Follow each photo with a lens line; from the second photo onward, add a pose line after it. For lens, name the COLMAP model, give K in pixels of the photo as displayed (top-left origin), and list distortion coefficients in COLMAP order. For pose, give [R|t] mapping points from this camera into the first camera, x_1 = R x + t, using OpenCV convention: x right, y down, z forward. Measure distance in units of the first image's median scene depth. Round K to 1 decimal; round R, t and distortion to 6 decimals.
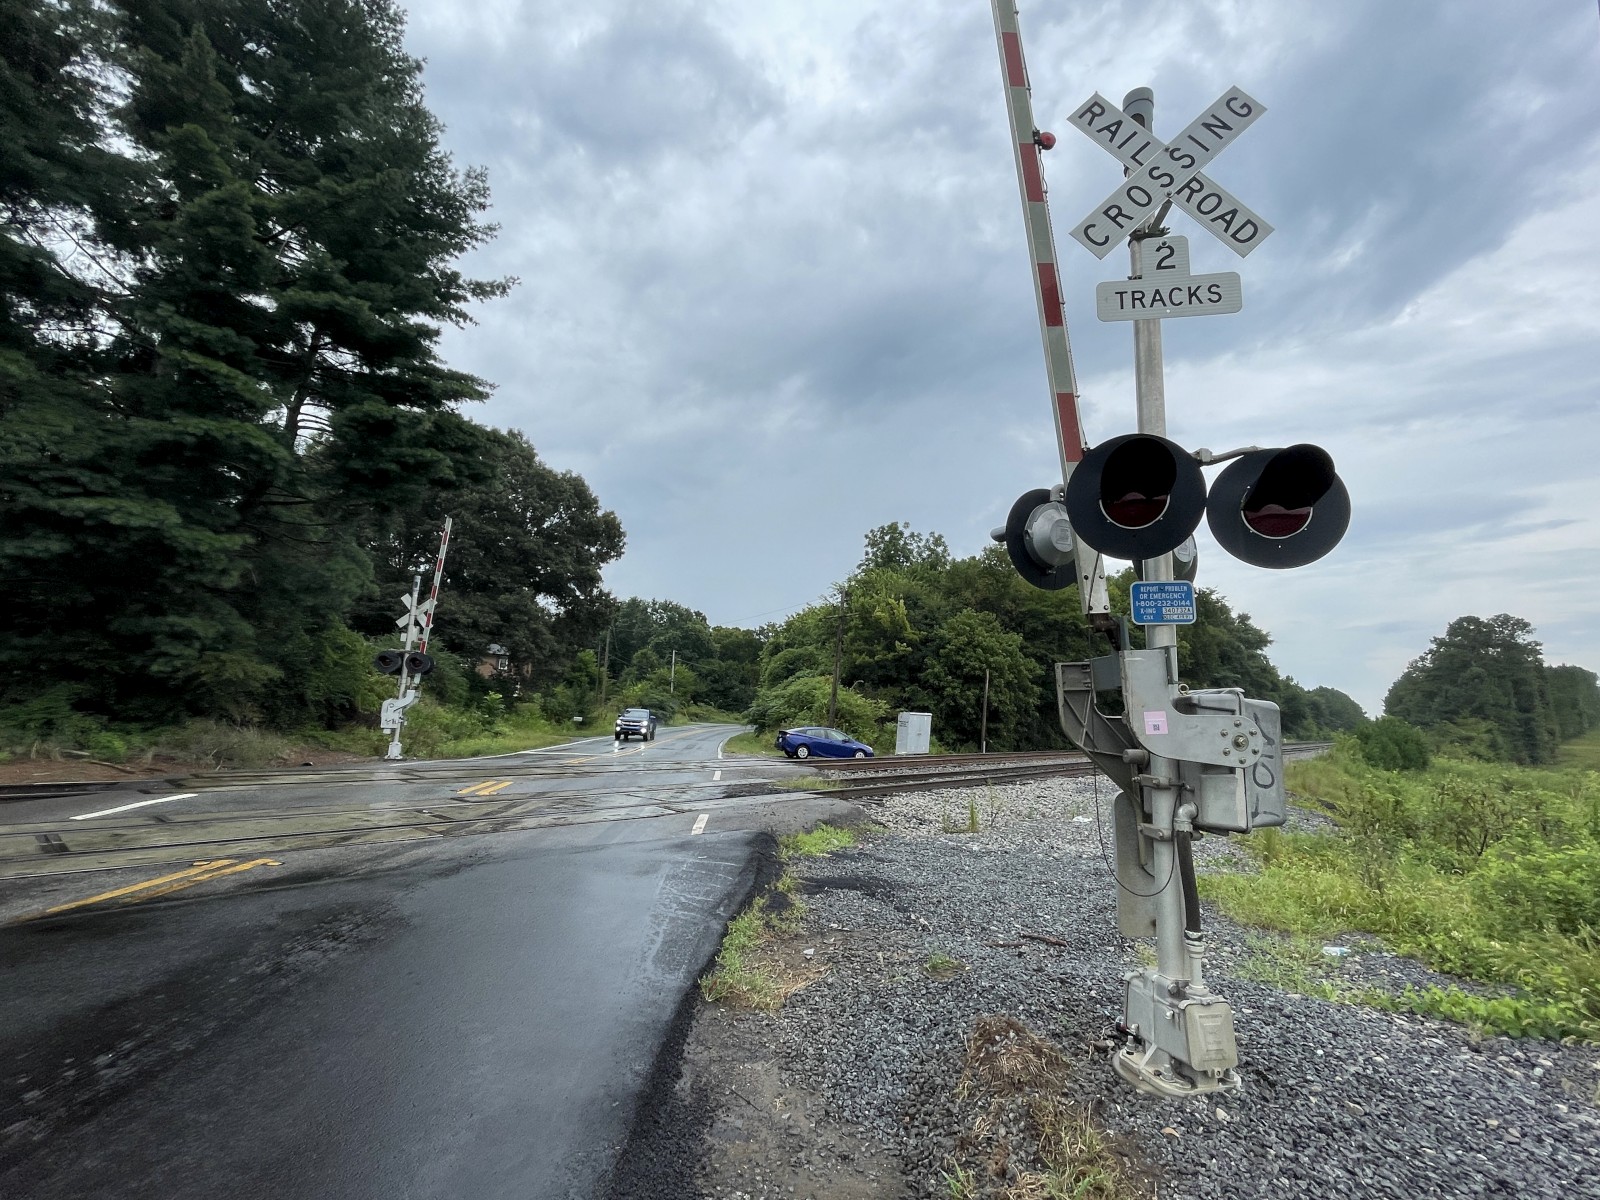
lens RADIAL K [[731.7, 0, 800.0], [0, 731.7, 600.0], [0, 0, 1]] dist [-0.000490, -0.001144]
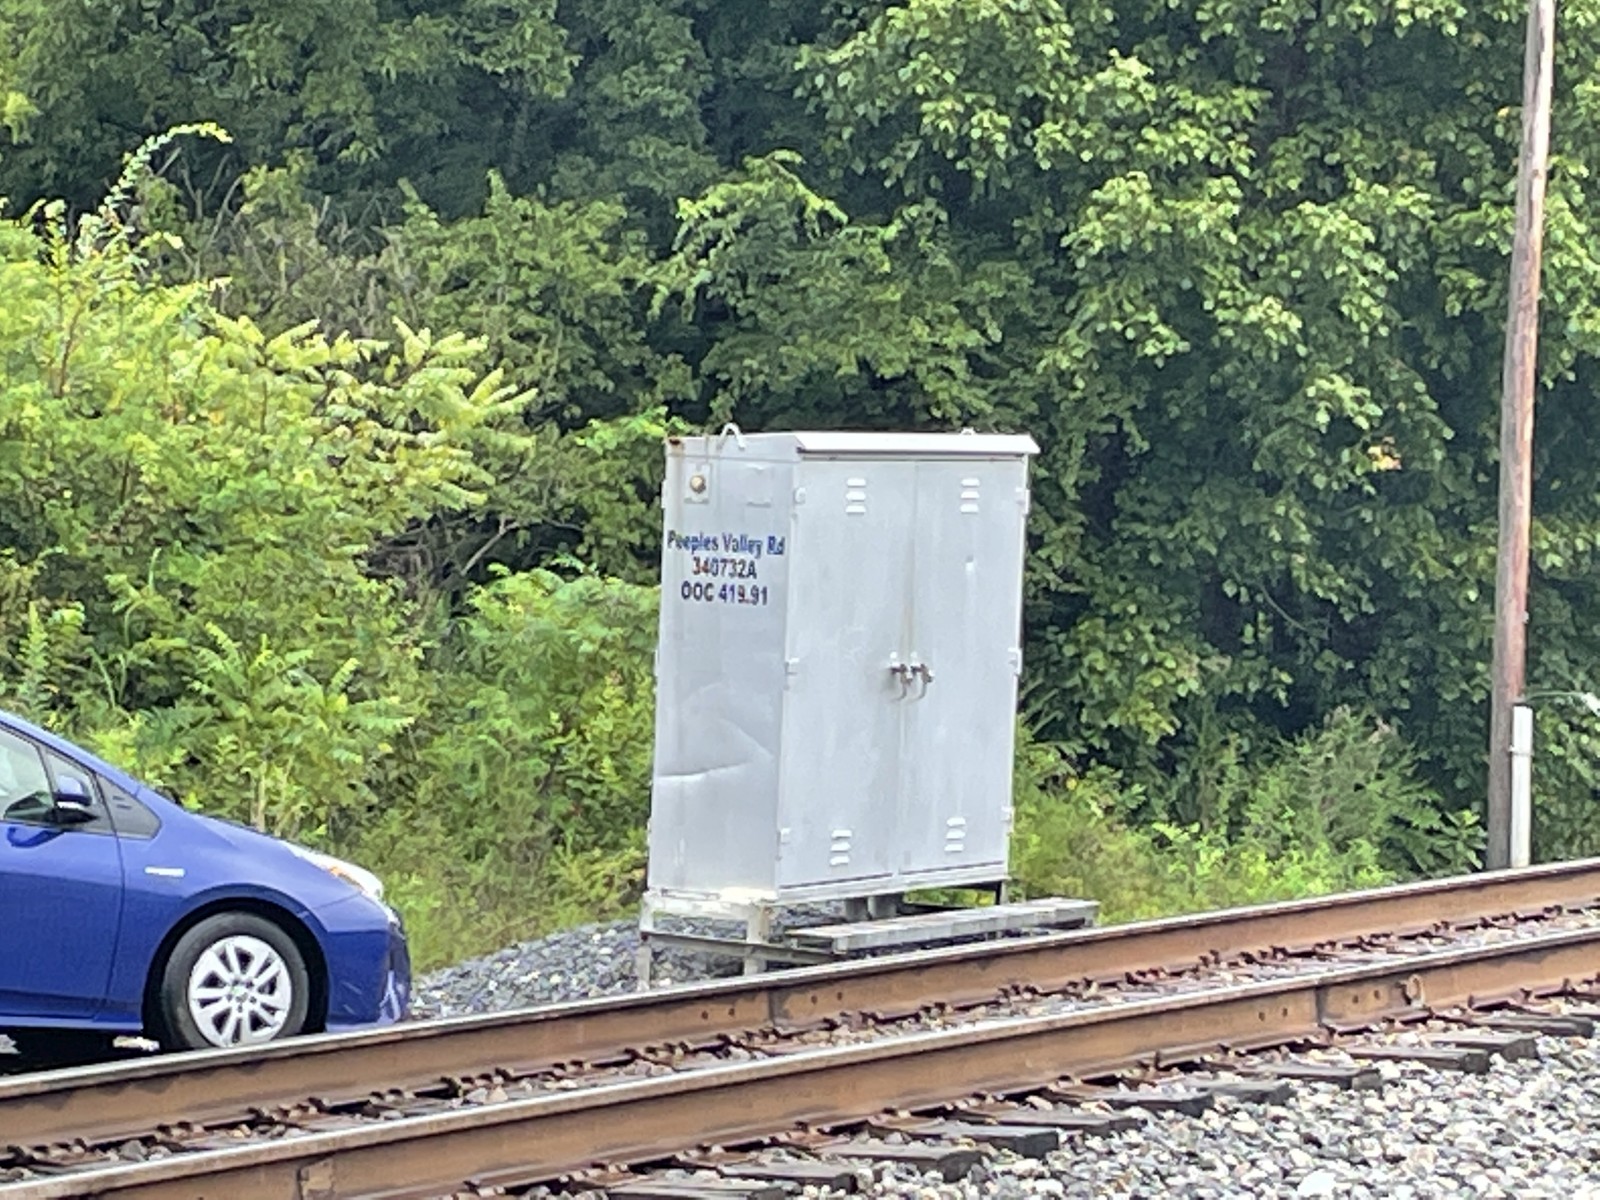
lens RADIAL K [[6192.1, 0, 800.0], [0, 6192.1, 600.0], [0, 0, 1]] dist [-0.131815, -1.309324]
pose [[0.982642, -0.056351, 0.176745, 0.016146], [0.026398, 0.985528, 0.167446, 0.037743], [-0.183623, -0.159874, 0.969909, 0.214944]]
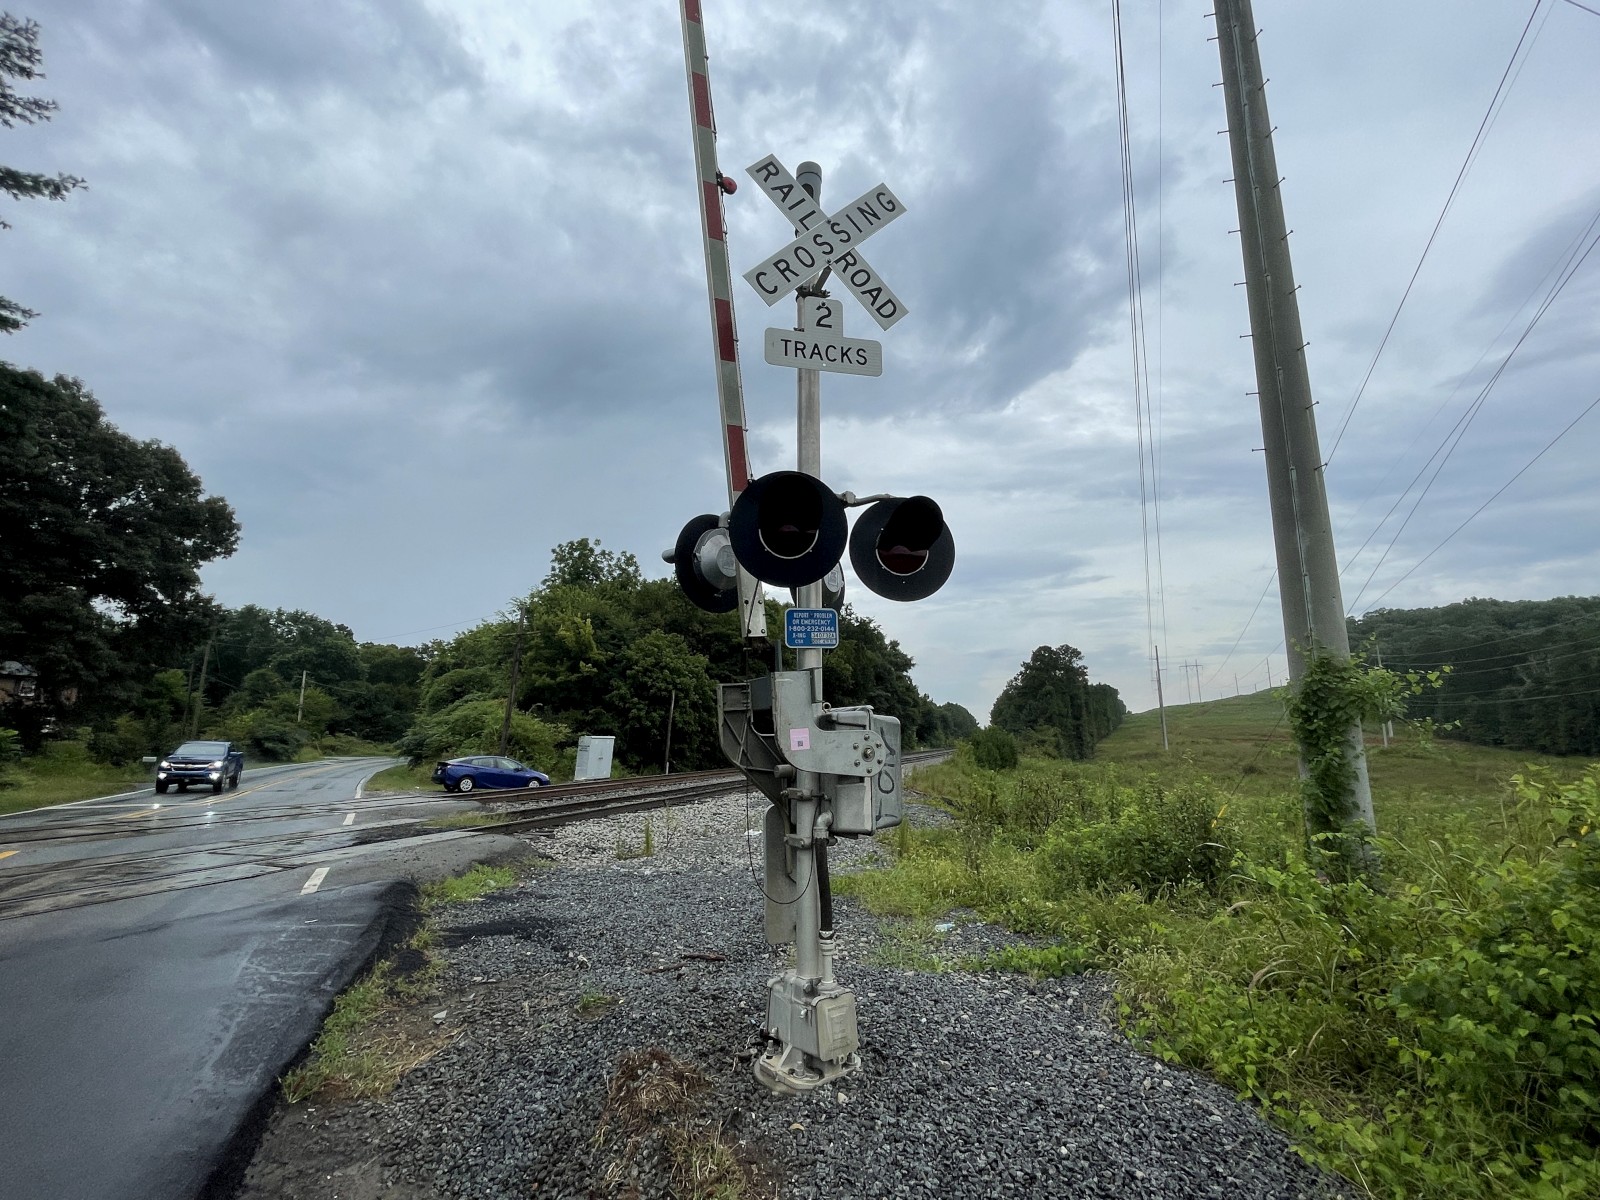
lens RADIAL K [[730.9, 0, 812.6], [0, 730.9, 599.0], [0, 0, 1]] dist [-0.002615, 0.000099]
pose [[0.907433, 0.043562, 0.417932, 0.003284], [-0.030915, 0.998837, -0.036988, 0.000072], [-0.419058, 0.020643, 0.907725, 0.000878]]
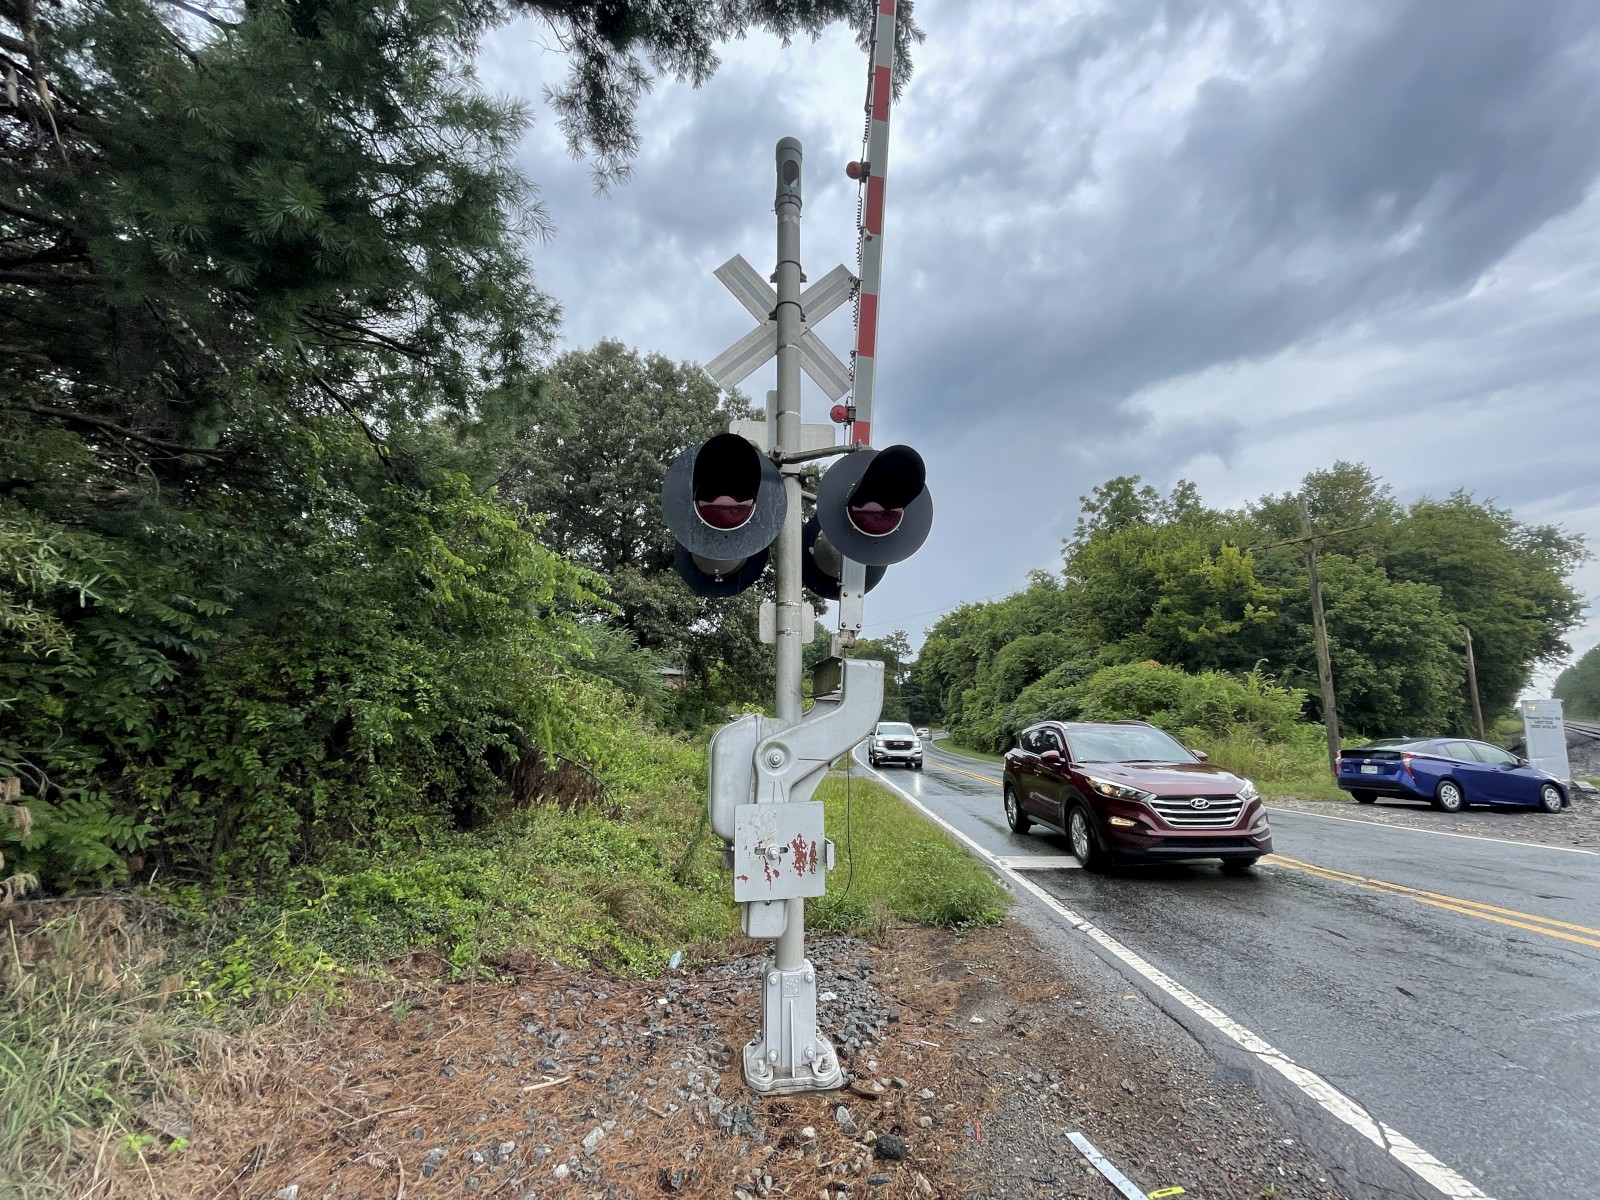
lens RADIAL K [[650.4, 0, 796.2], [0, 650.4, 602.3], [0, 0, 1]] dist [-0.000119, 0.000377]
pose [[0.989714, -0.072144, -0.123539, -0.216829], [0.068620, 0.997112, -0.032549, 0.046204], [0.125531, 0.023737, 0.991806, 0.348541]]
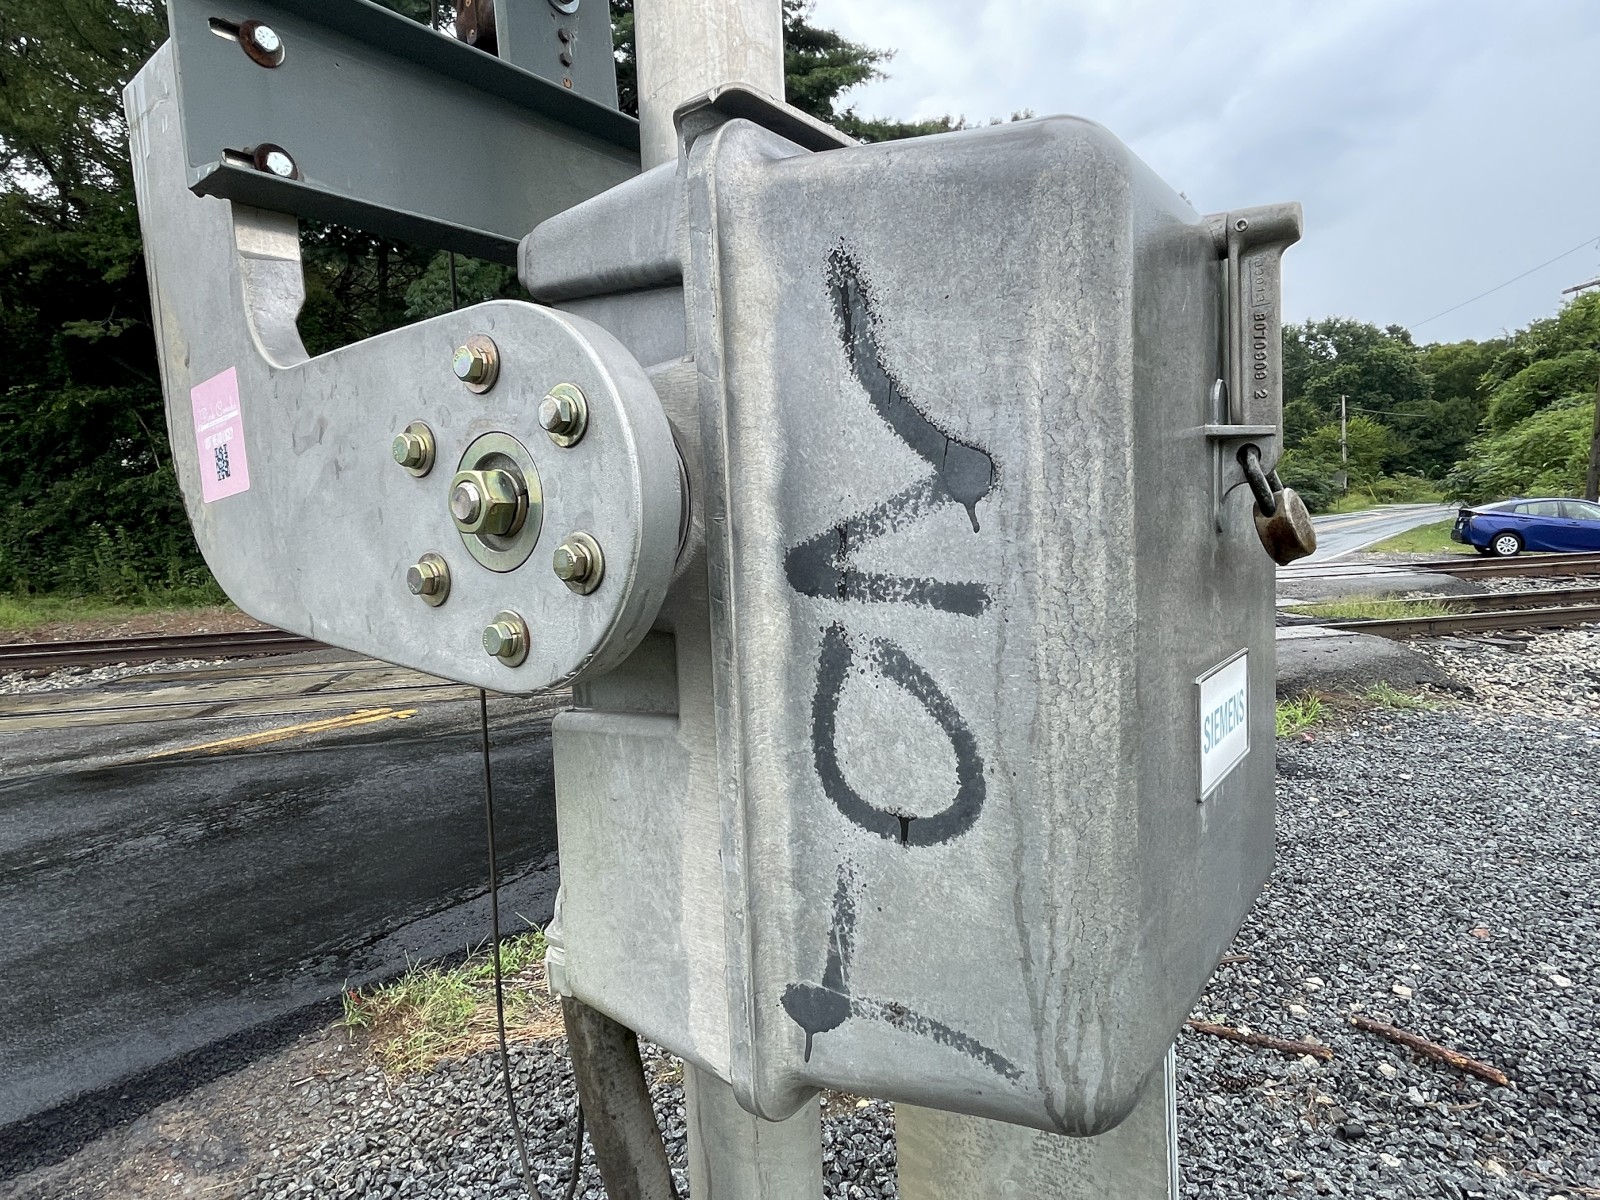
lens RADIAL K [[987.0, 0, 807.7], [0, 987.0, 601.8], [0, 0, 1]] dist [-0.006219, 0.000910]
pose [[0.761827, -0.017505, -0.647544, 0.055376], [0.175524, 0.967817, 0.180339, 0.013801], [0.623547, -0.251047, 0.740381, 0.065735]]
